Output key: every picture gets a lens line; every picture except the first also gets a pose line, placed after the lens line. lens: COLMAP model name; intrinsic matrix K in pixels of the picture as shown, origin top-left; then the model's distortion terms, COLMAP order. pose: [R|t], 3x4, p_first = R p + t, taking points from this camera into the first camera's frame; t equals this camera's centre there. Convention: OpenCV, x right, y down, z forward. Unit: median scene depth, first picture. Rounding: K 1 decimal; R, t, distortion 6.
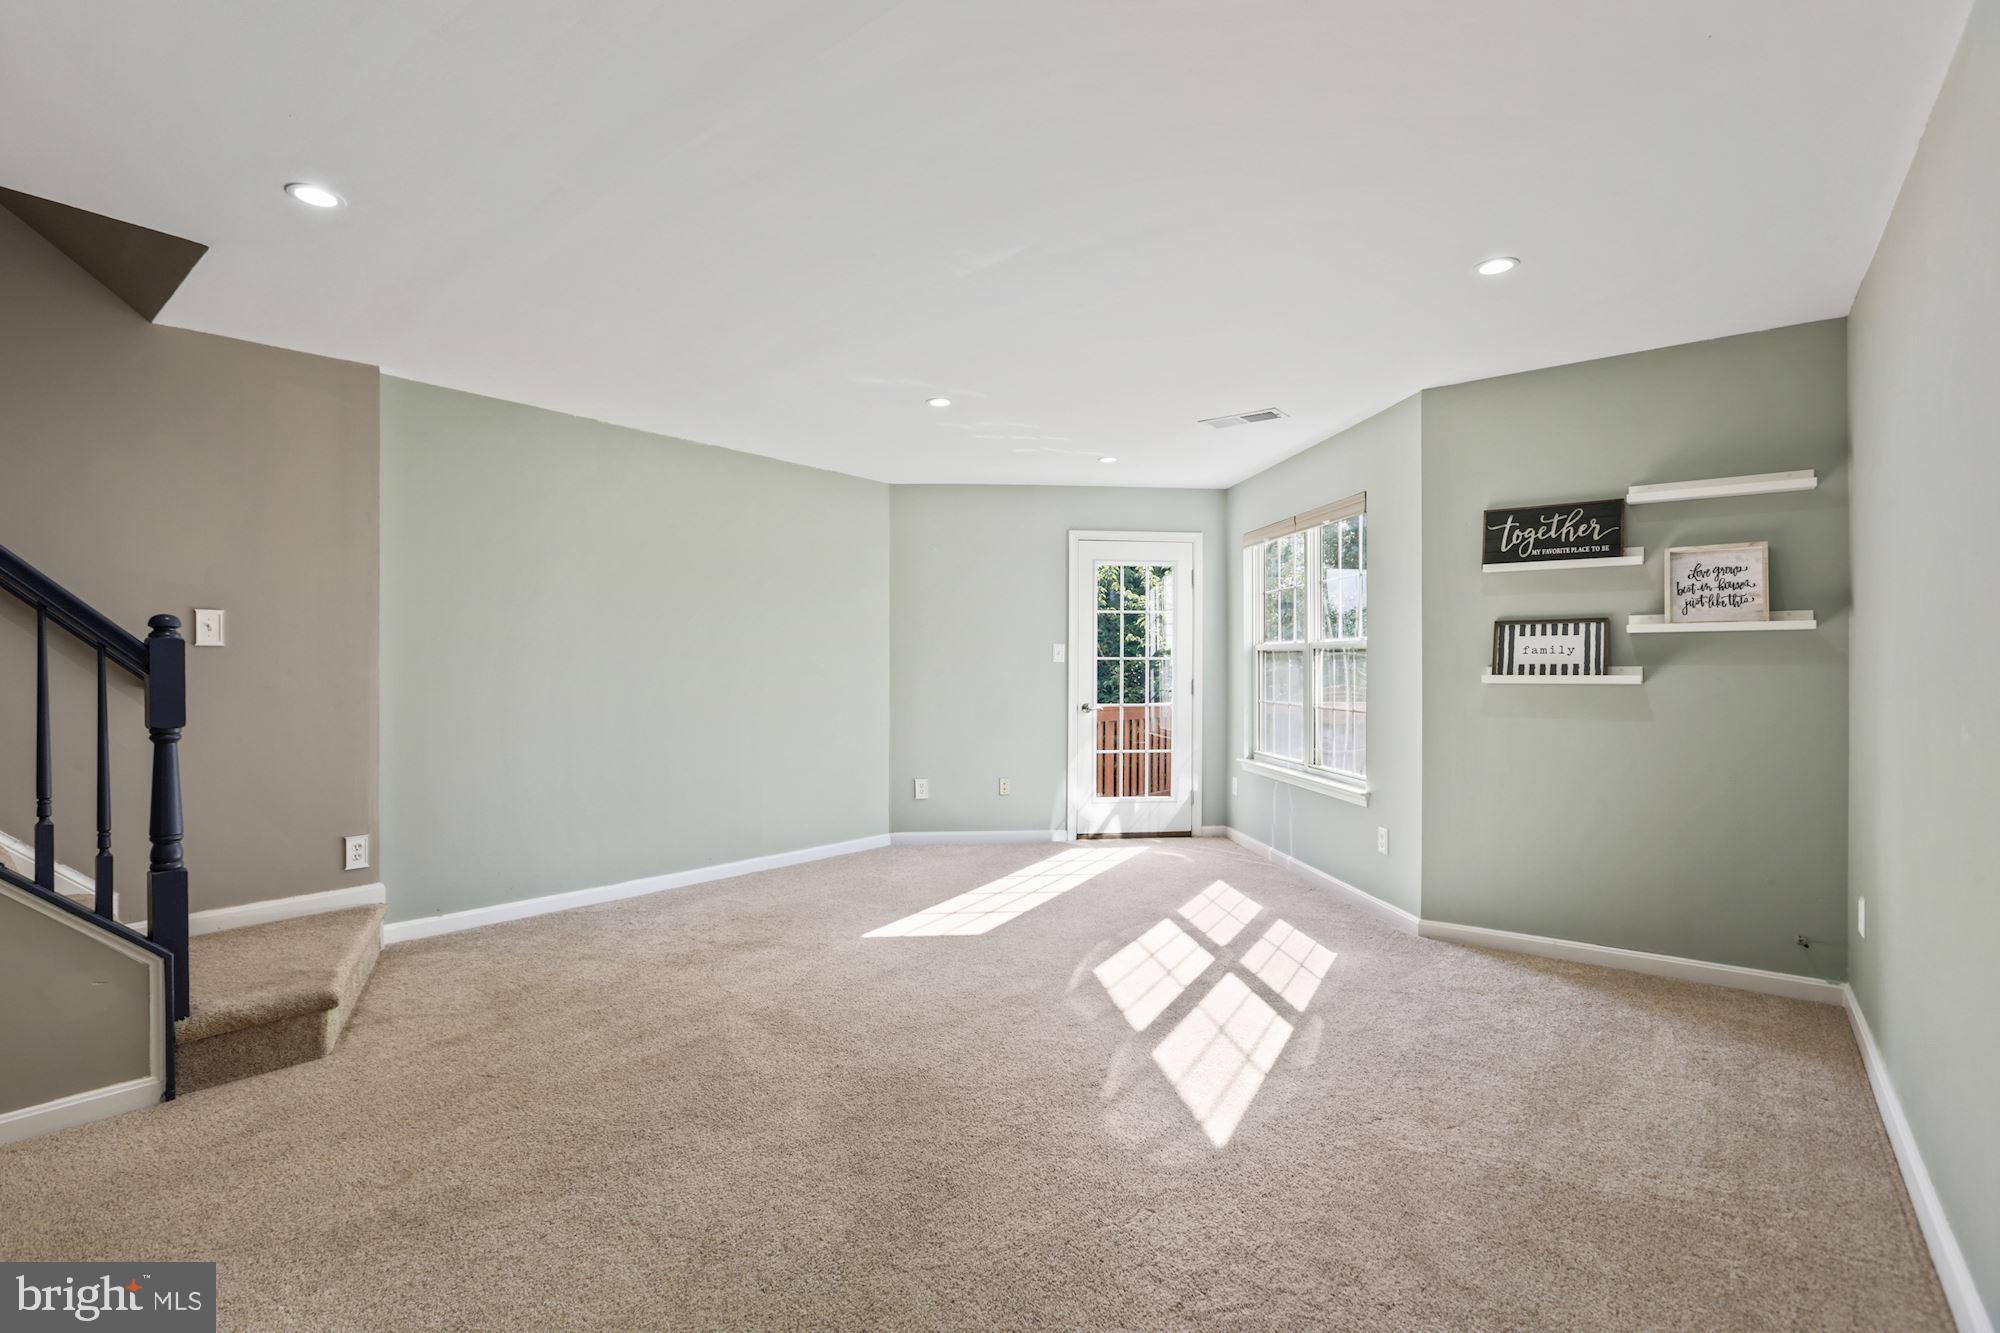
lens RADIAL K [[923.8, 0, 983.5], [0, 923.8, 665.7], [0, 0, 1]] dist [-0.043682, 0.019154]
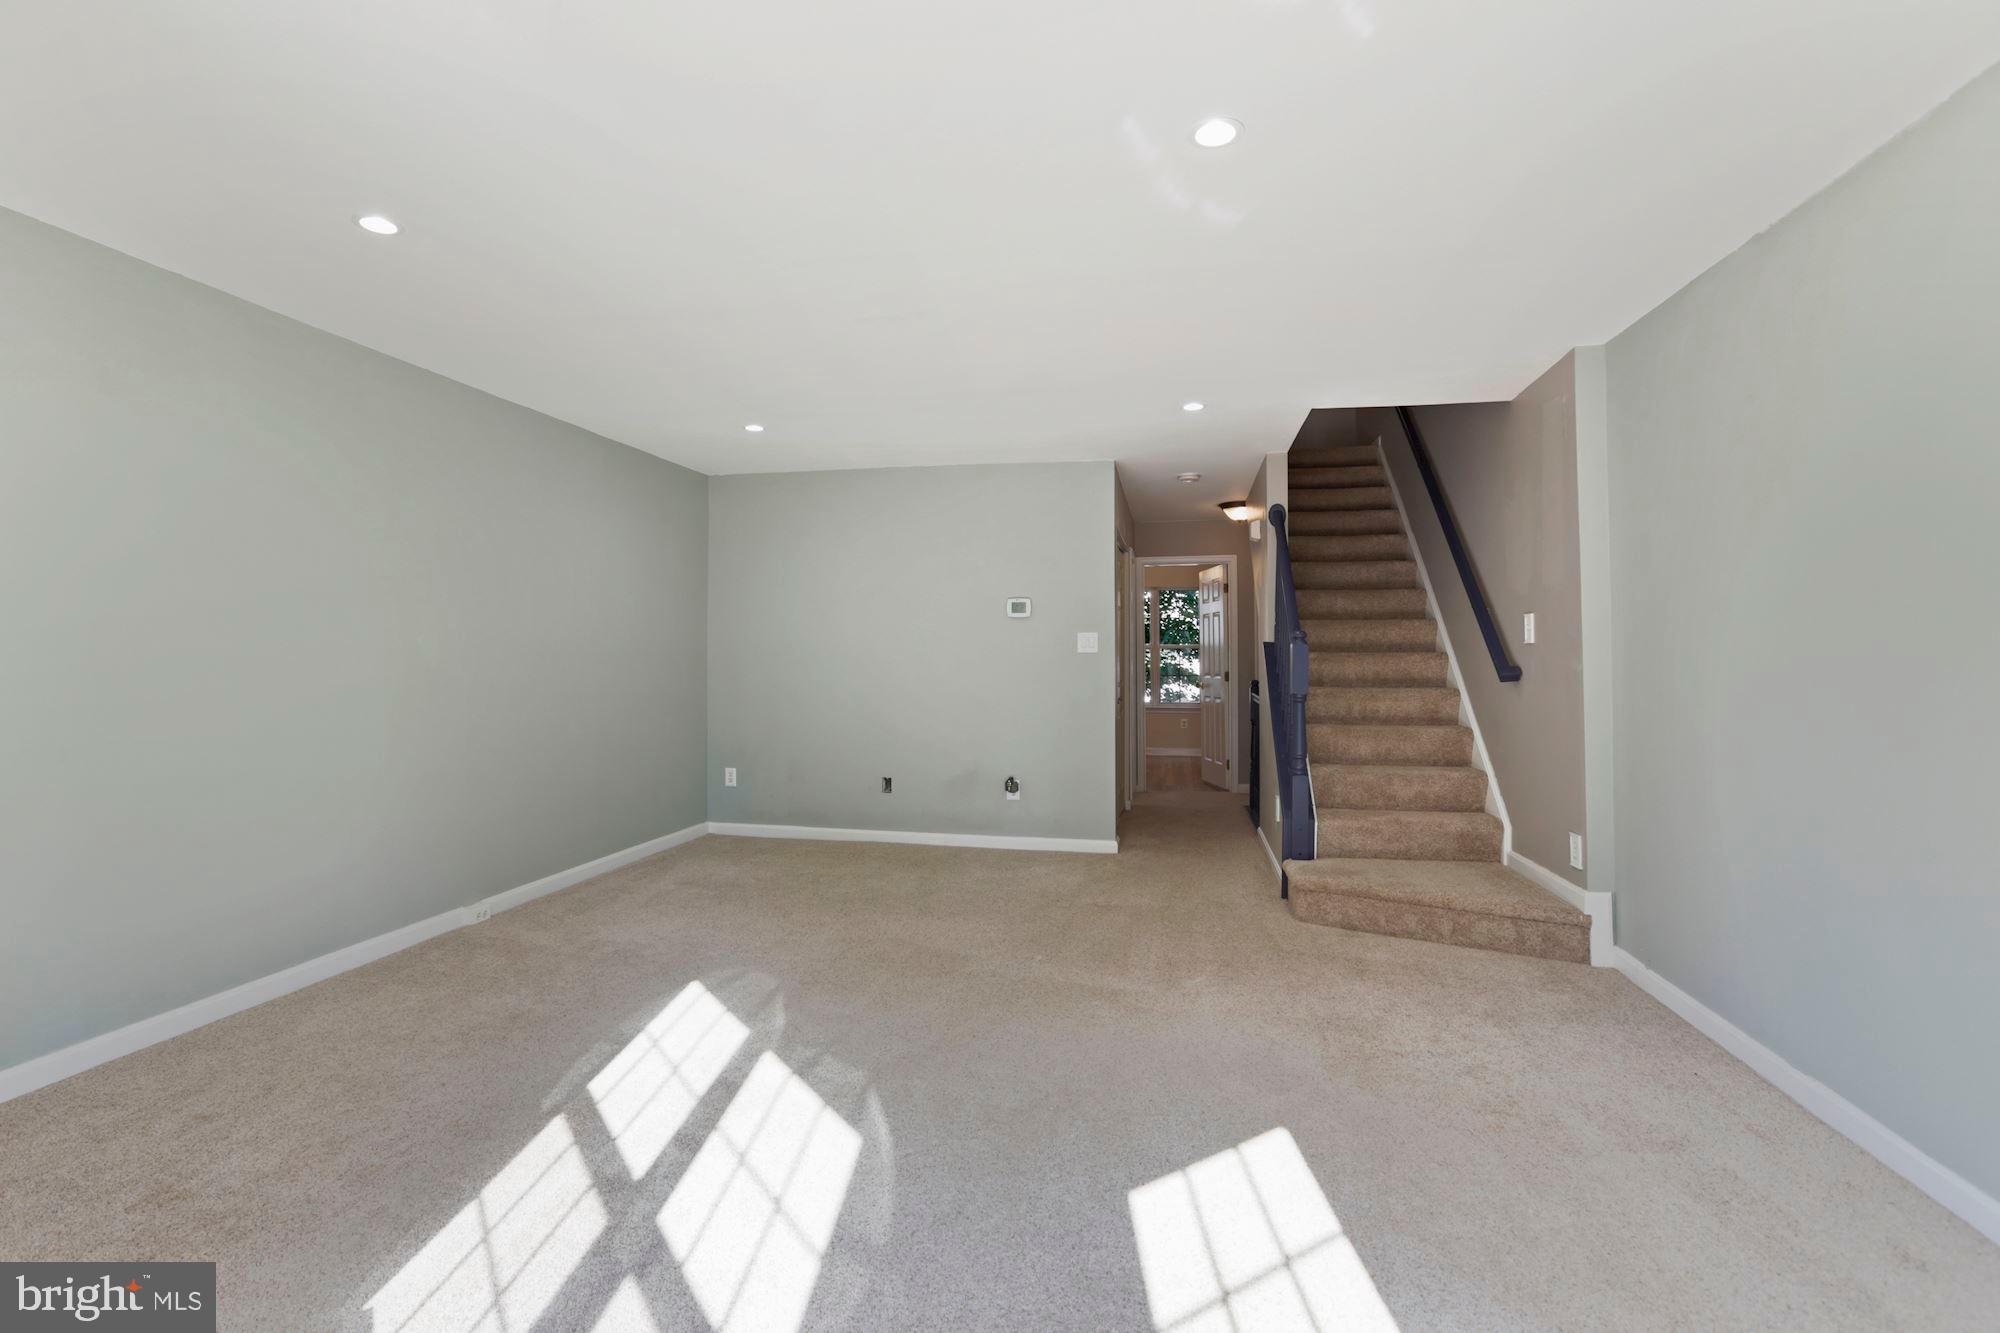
lens RADIAL K [[923.8, 0, 977.3], [0, 923.8, 653.7], [0, 0, 1]] dist [-0.043682, 0.019154]
pose [[-0.887145, -0.005097, -0.461462, 0.330750], [-0.001150, 0.999960, -0.008833, 0.001935], [0.461489, -0.007305, -0.887116, 1.546157]]
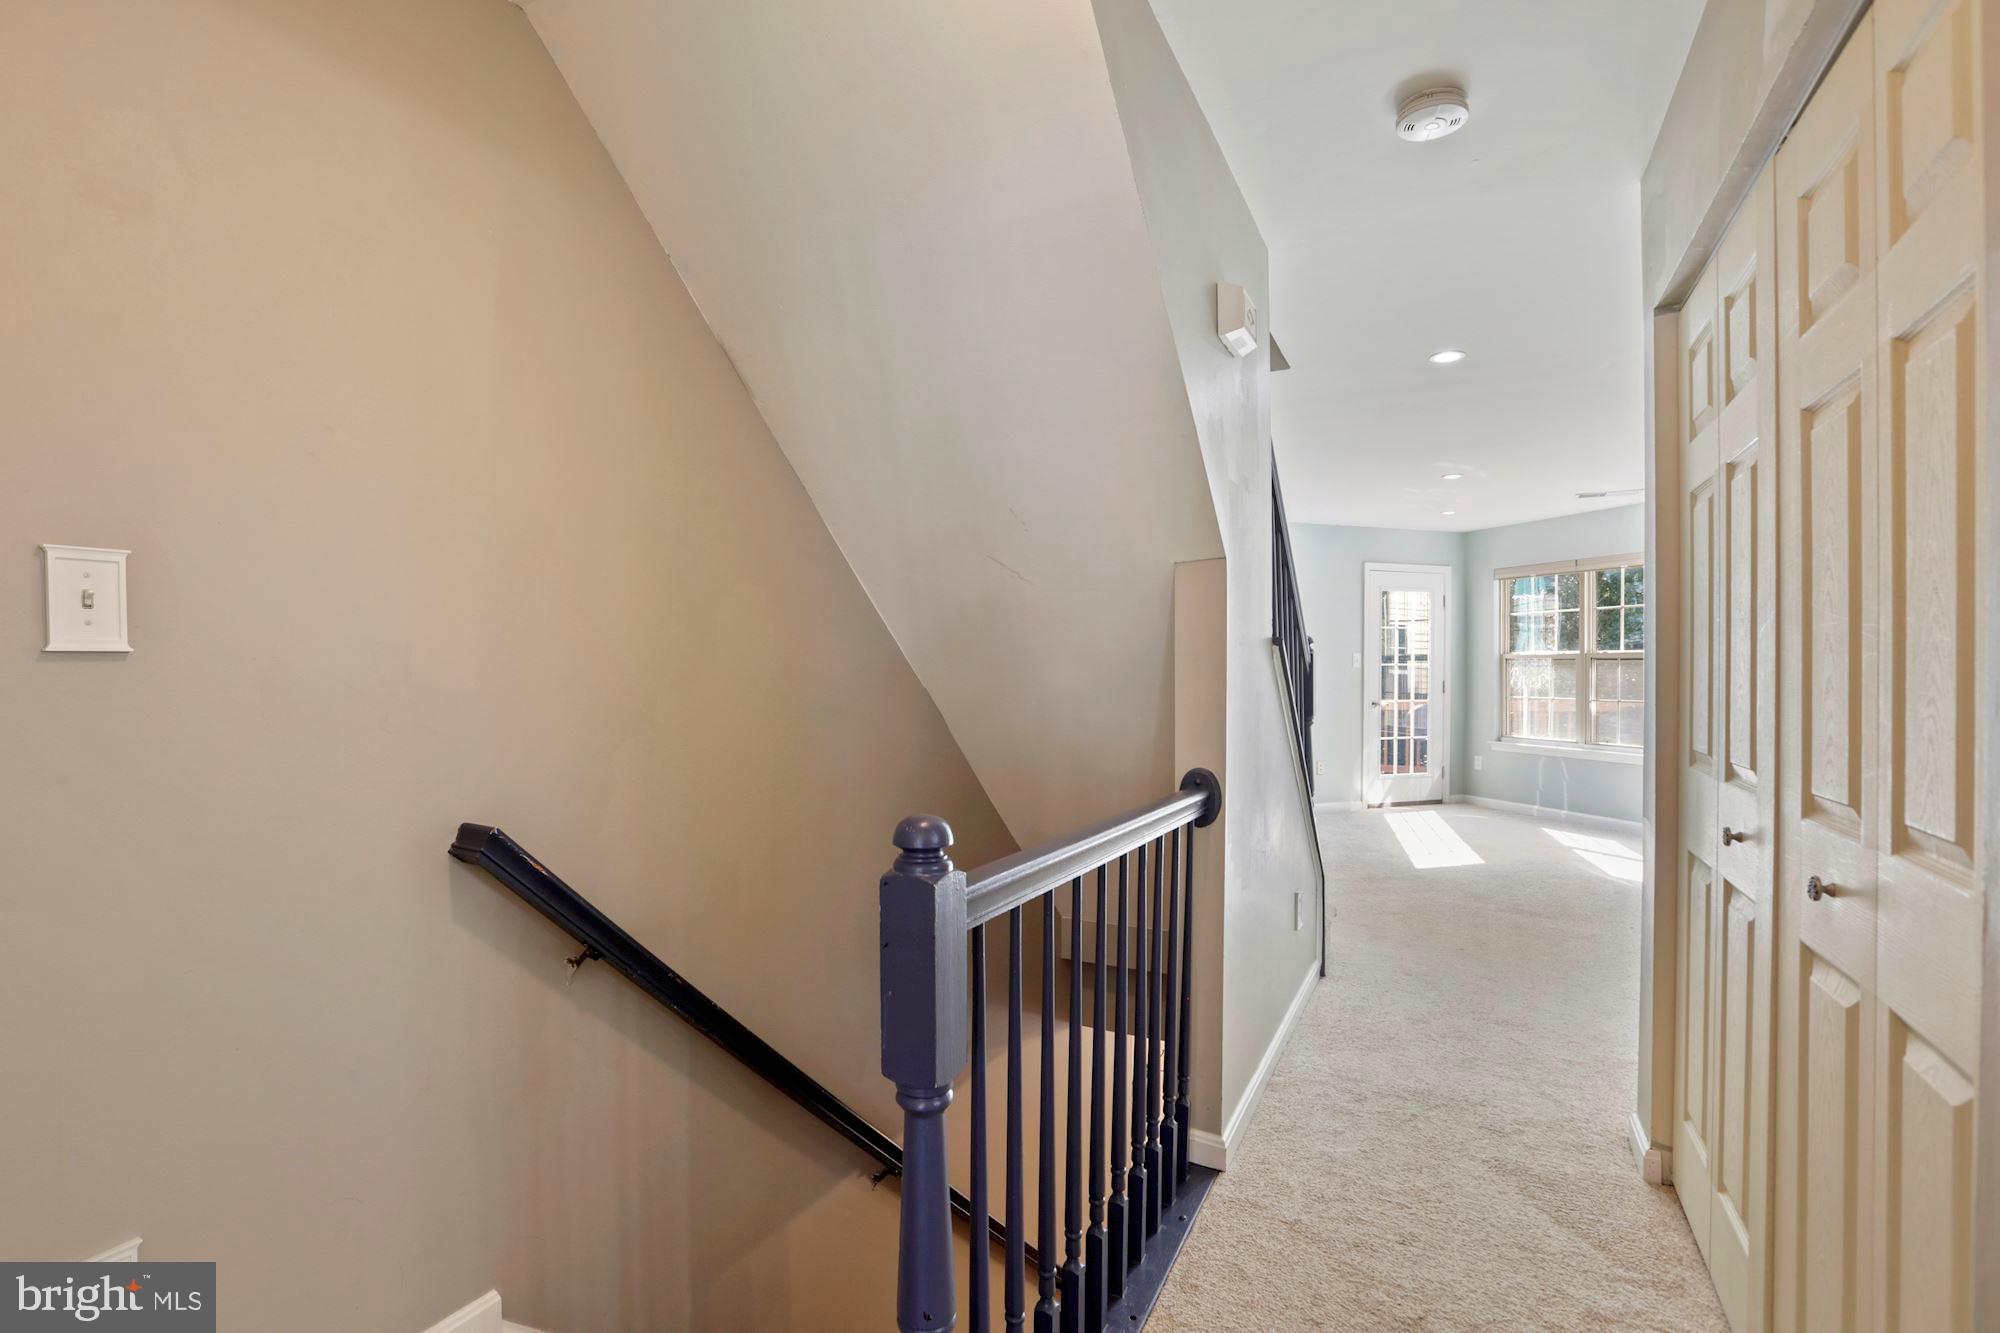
lens RADIAL K [[923.8, 0, 989.2], [0, 923.8, 687.6], [0, 0, 1]] dist [-0.043682, 0.019154]
pose [[0.980143, -0.007831, 0.198135, -1.094487], [0.004268, 0.999821, 0.018407, -0.003276], [-0.198244, -0.017196, 0.980002, -0.199466]]
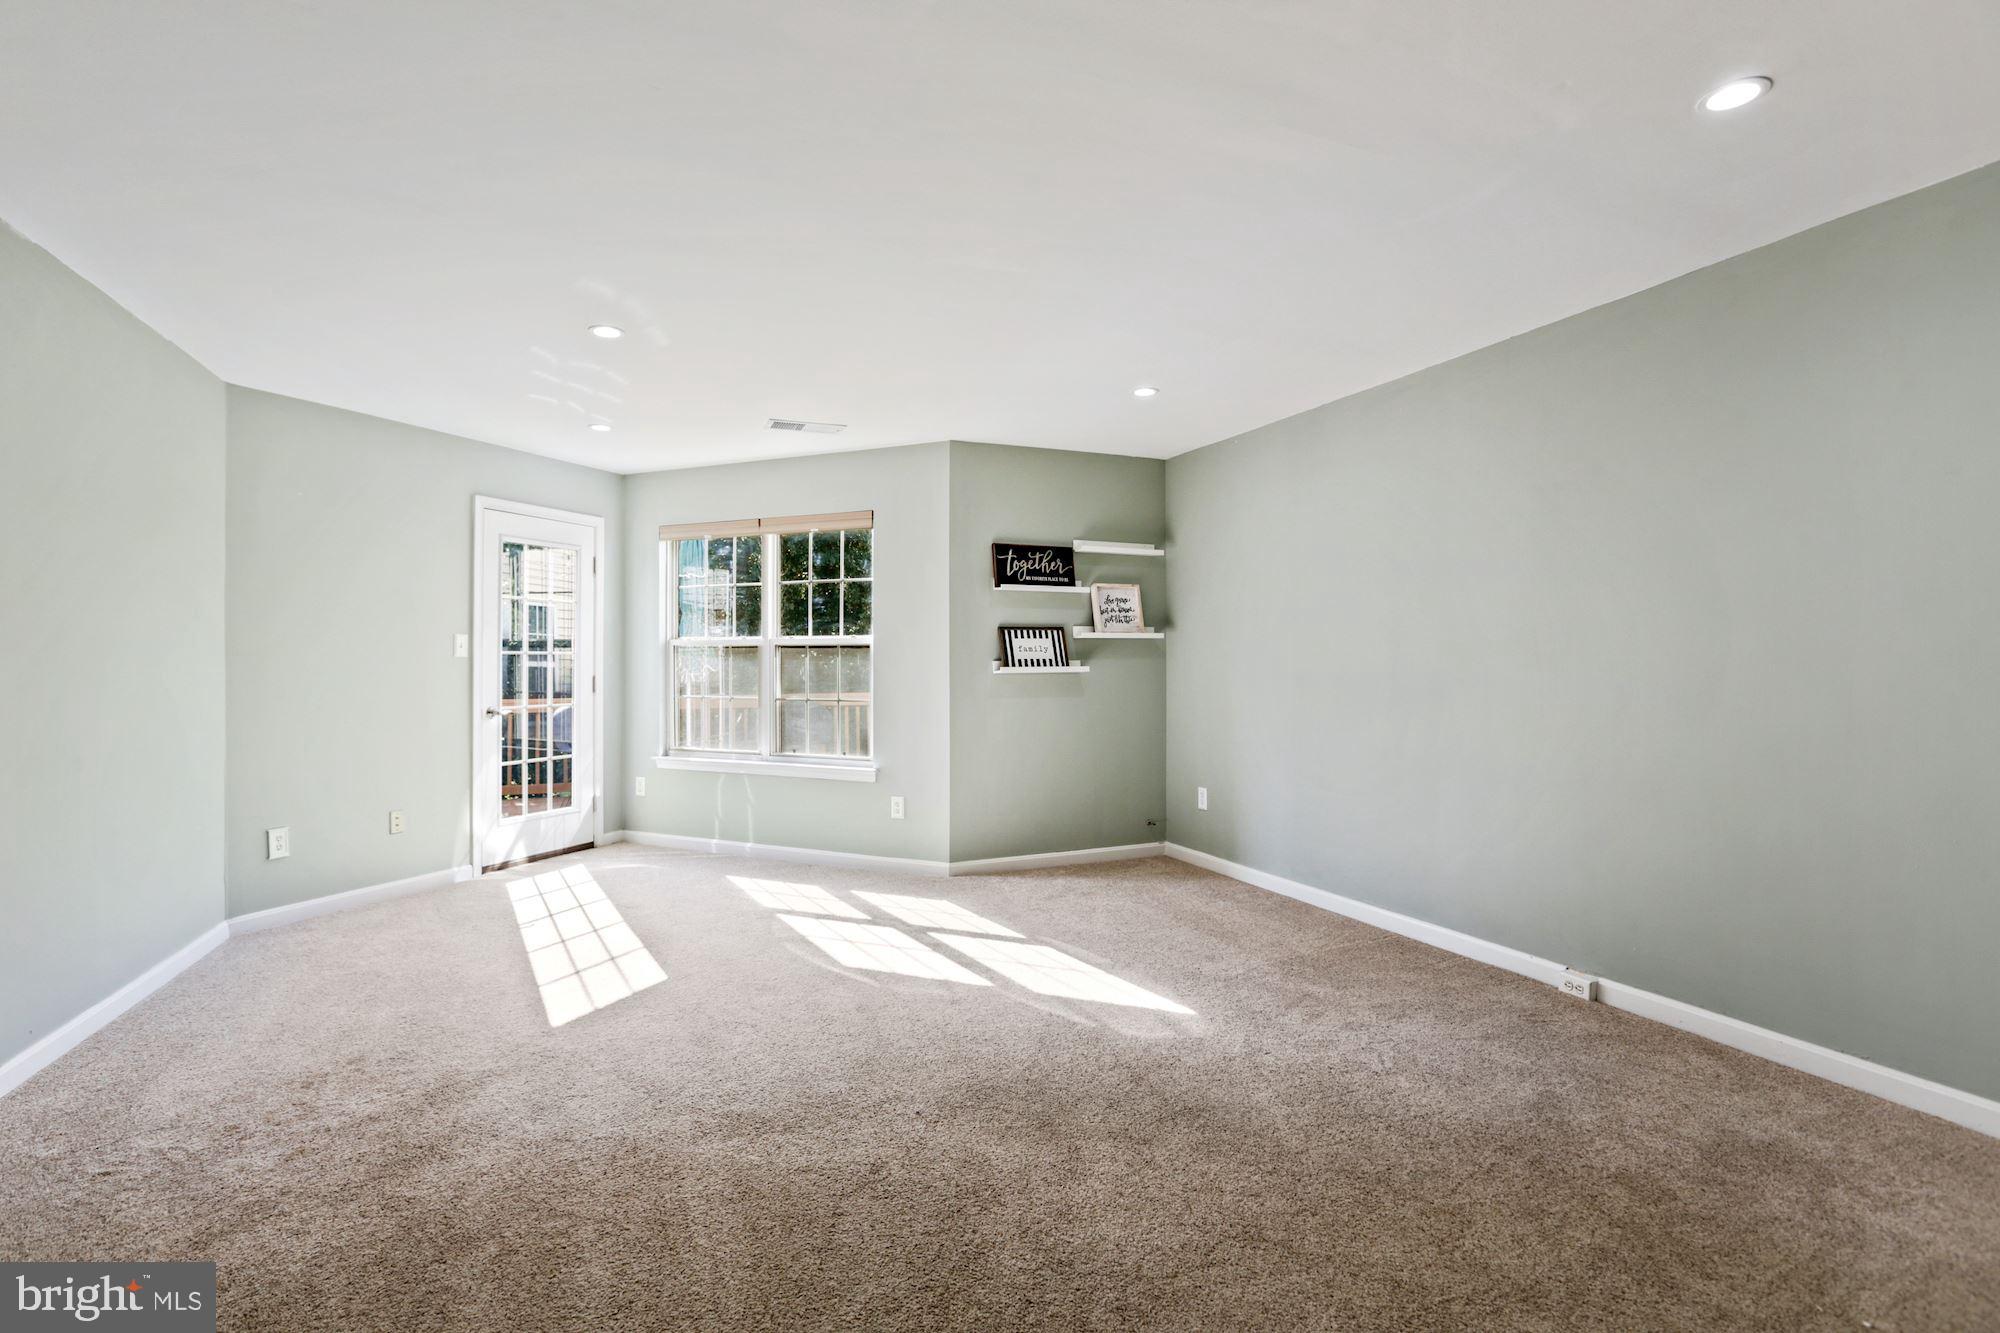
lens RADIAL K [[923.8, 0, 978.3], [0, 923.8, 664.1], [0, 0, 1]] dist [-0.043682, 0.019154]
pose [[0.486772, -0.005029, 0.873515, -0.655556], [0.002300, 0.999987, 0.004476, -0.000138], [-0.873526, -0.000170, 0.486778, 0.376968]]
